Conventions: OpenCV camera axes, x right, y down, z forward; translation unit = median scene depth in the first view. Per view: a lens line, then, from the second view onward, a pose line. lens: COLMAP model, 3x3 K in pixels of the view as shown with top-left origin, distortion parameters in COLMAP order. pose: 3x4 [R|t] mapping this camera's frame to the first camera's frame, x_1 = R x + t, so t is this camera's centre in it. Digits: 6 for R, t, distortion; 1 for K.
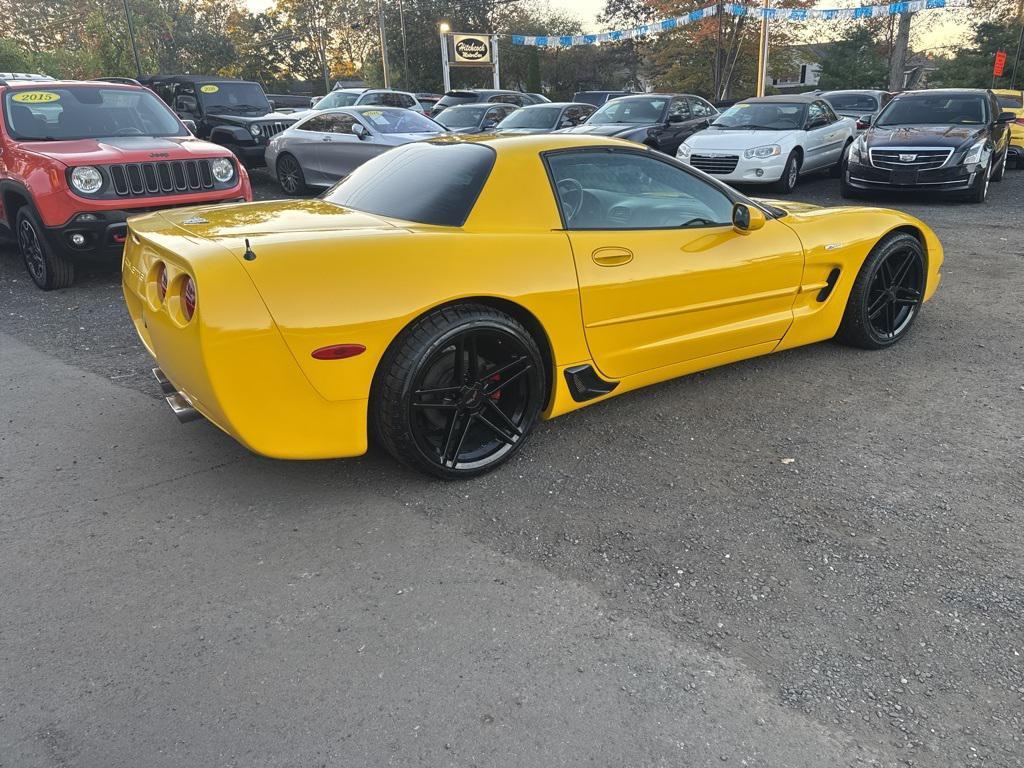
lens RADIAL K [[724.4, 0, 515.5], [0, 724.4, 378.0], [0, 0, 1]] dist [0.025892, -0.027042]
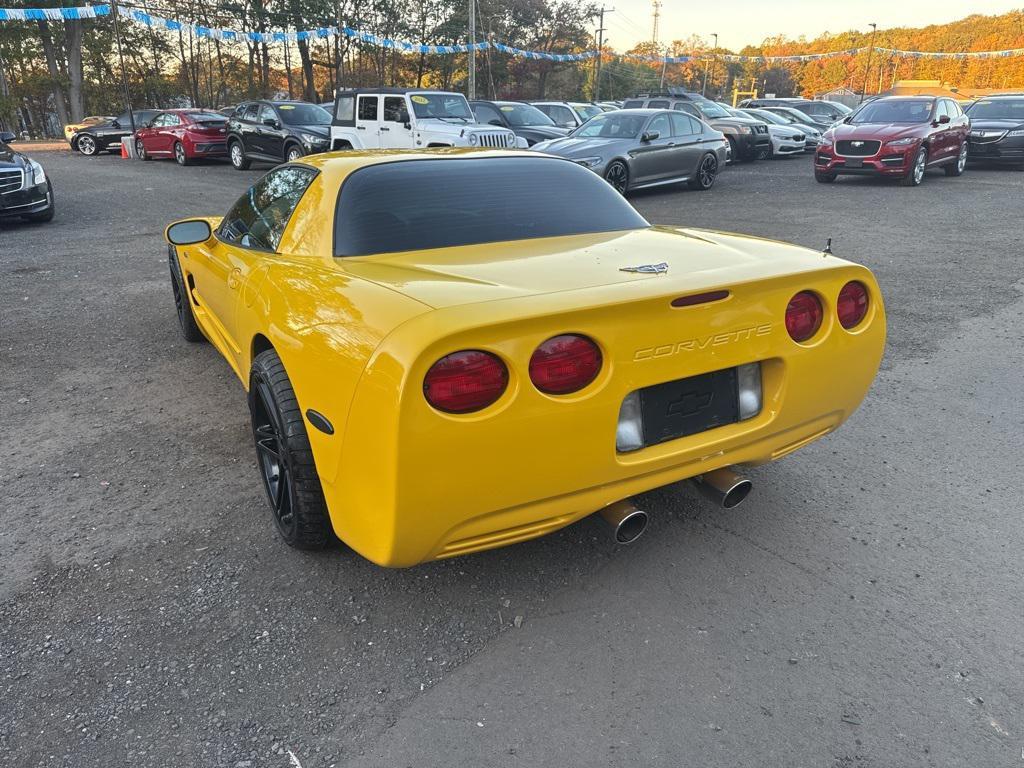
lens RADIAL K [[724.4, 0, 508.9], [0, 724.4, 383.6], [0, 0, 1]] dist [0.025892, -0.027042]
pose [[0.066961, -0.322625, 0.944155, -0.311561], [0.342950, 0.896066, 0.281870, -0.096962], [-0.936964, 0.304924, 0.170646, 0.278442]]
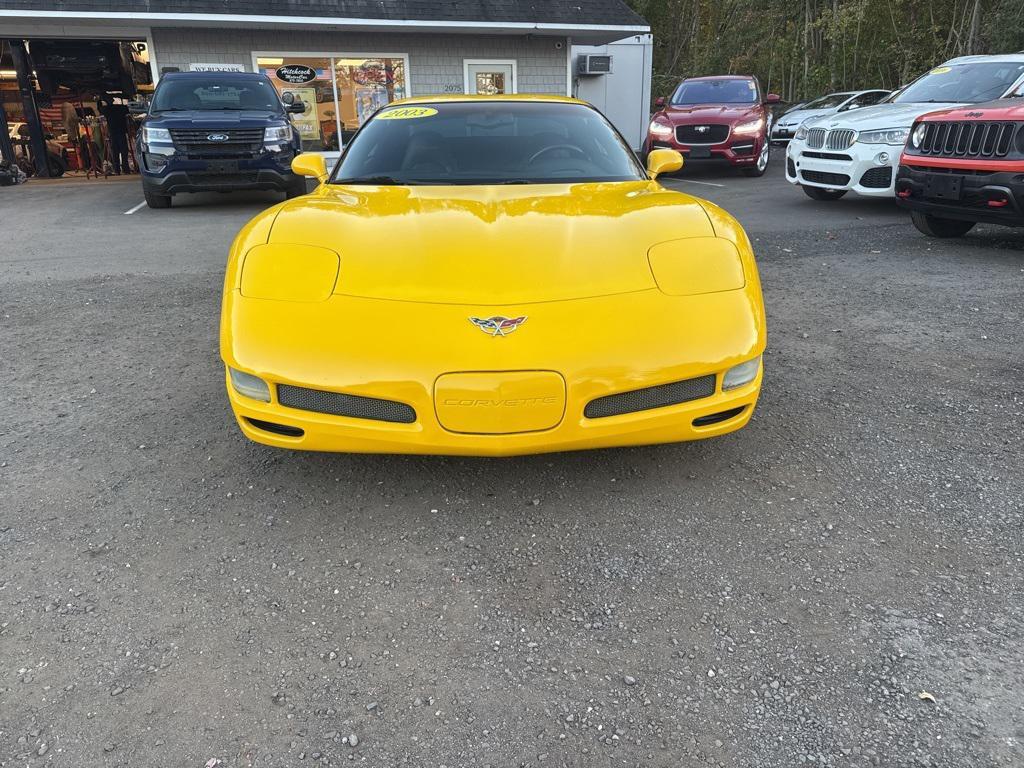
lens RADIAL K [[724.4, 0, 511.0], [0, 724.4, 386.0], [0, 0, 1]] dist [0.025892, -0.027042]
pose [[-0.520318, 0.321050, -0.791326, 0.368441], [-0.265072, 0.820152, 0.507037, -0.187598], [0.811792, 0.473579, -0.341638, 0.558401]]
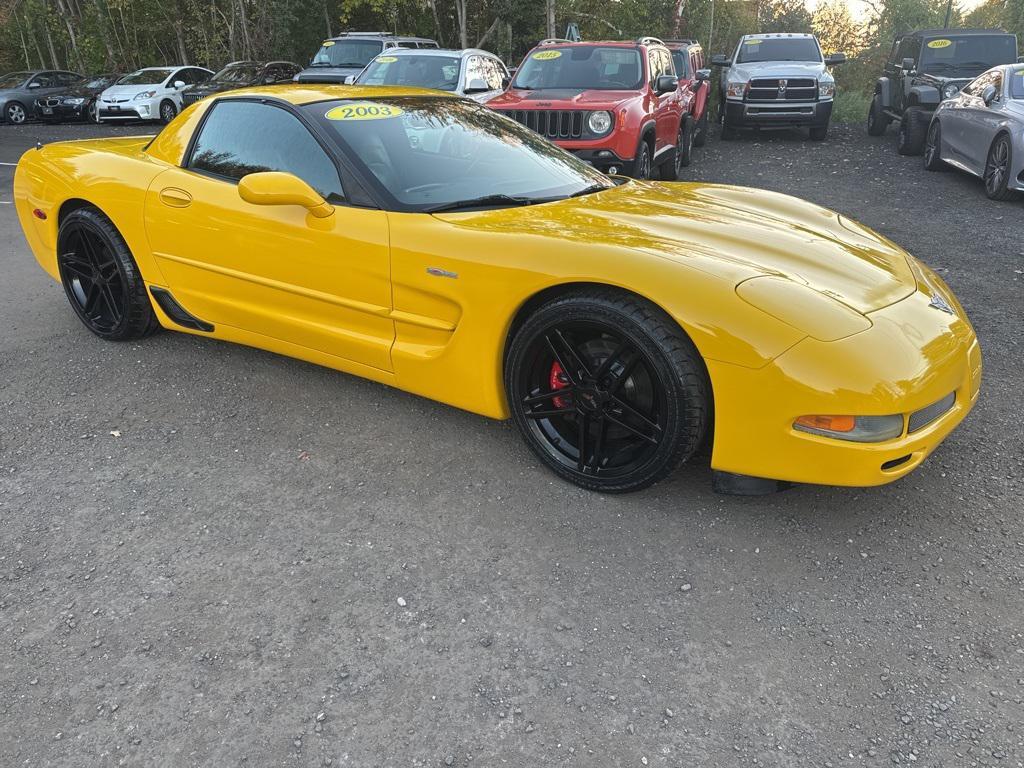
lens RADIAL K [[724.4, 0, 513.8], [0, 724.4, 383.4], [0, 0, 1]] dist [0.025892, -0.027042]
pose [[0.402034, 0.367303, -0.838723, 0.361254], [-0.321325, 0.914351, 0.246399, -0.092774], [0.857391, 0.170442, 0.485624, 0.256995]]
